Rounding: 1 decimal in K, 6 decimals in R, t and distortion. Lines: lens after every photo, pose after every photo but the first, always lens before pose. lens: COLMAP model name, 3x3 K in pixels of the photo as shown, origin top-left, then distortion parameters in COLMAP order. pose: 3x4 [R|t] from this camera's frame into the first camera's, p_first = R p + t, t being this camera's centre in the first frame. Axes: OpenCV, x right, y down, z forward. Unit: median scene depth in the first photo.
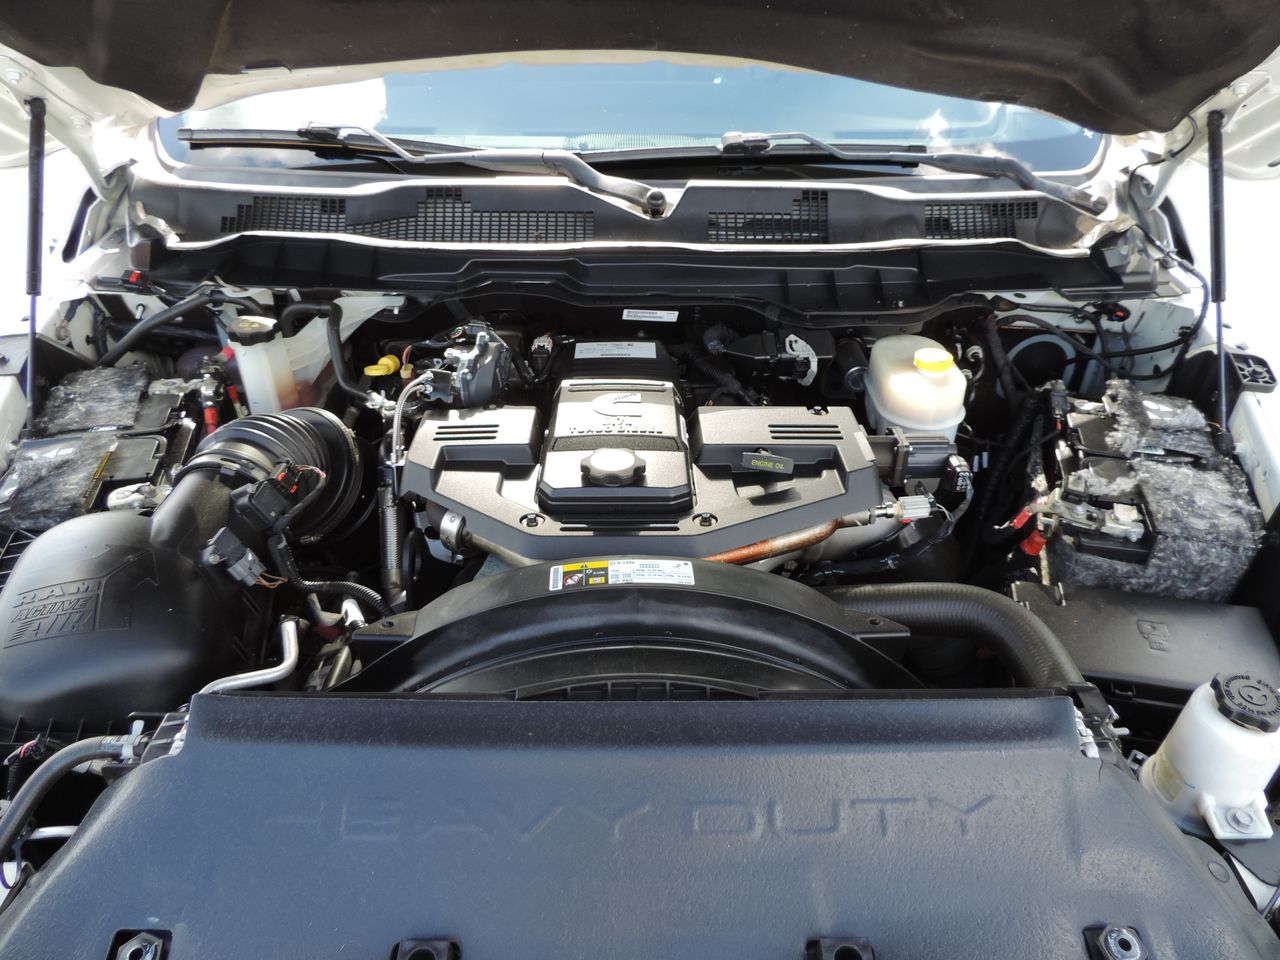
lens RADIAL K [[892.4, 0, 643.2], [0, 892.4, 482.4], [0, 0, 1]] dist [-0.028949, 0.002527]
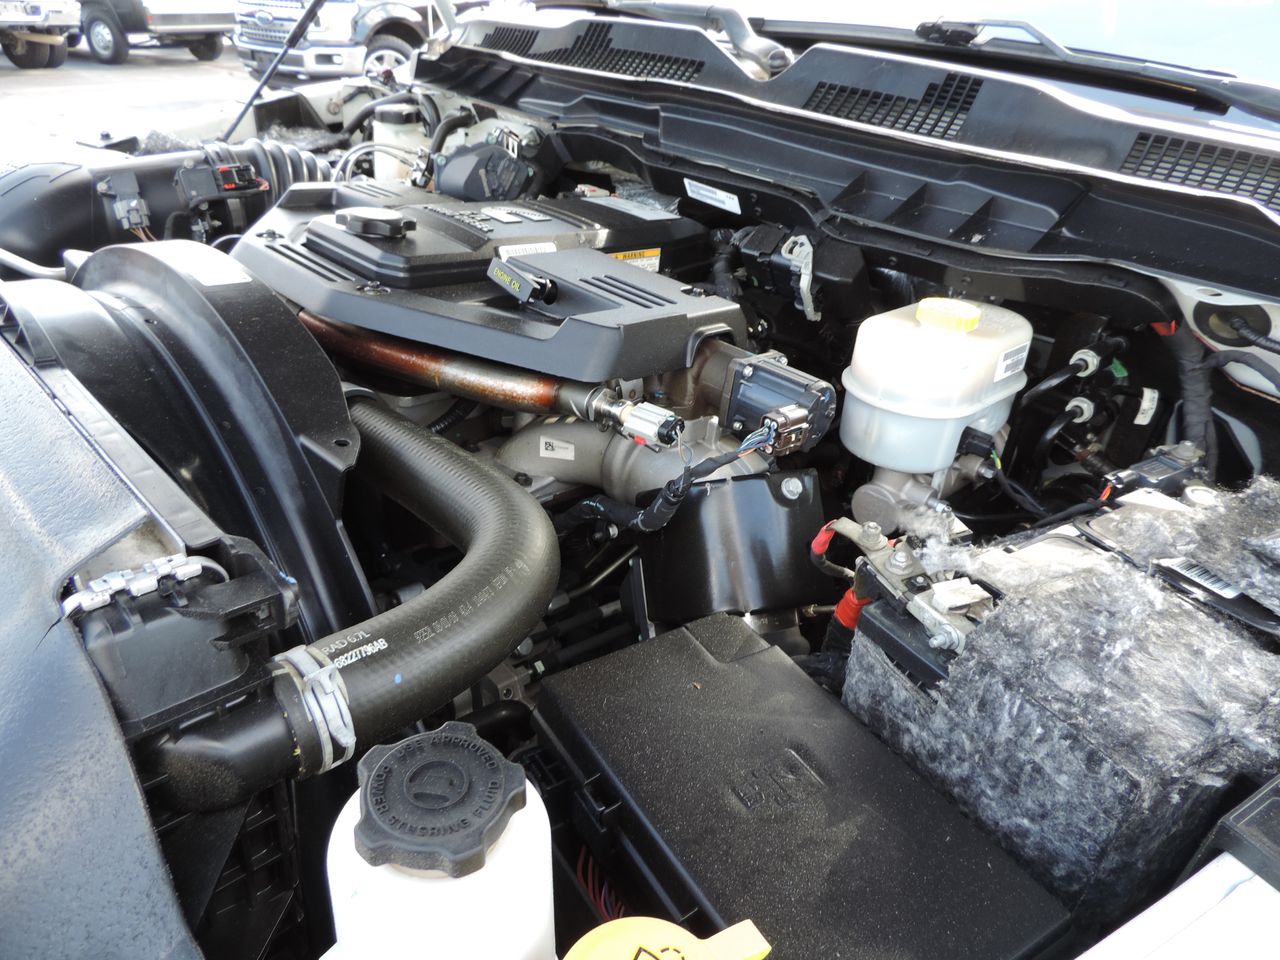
lens RADIAL K [[892.4, 0, 643.2], [0, 892.4, 482.4], [0, 0, 1]] dist [-0.028949, 0.002527]
pose [[0.684125, 0.394405, -0.613529, 0.690845], [-0.464216, 0.884263, 0.050814, 0.035318], [0.562562, 0.250047, 0.788036, 0.491805]]
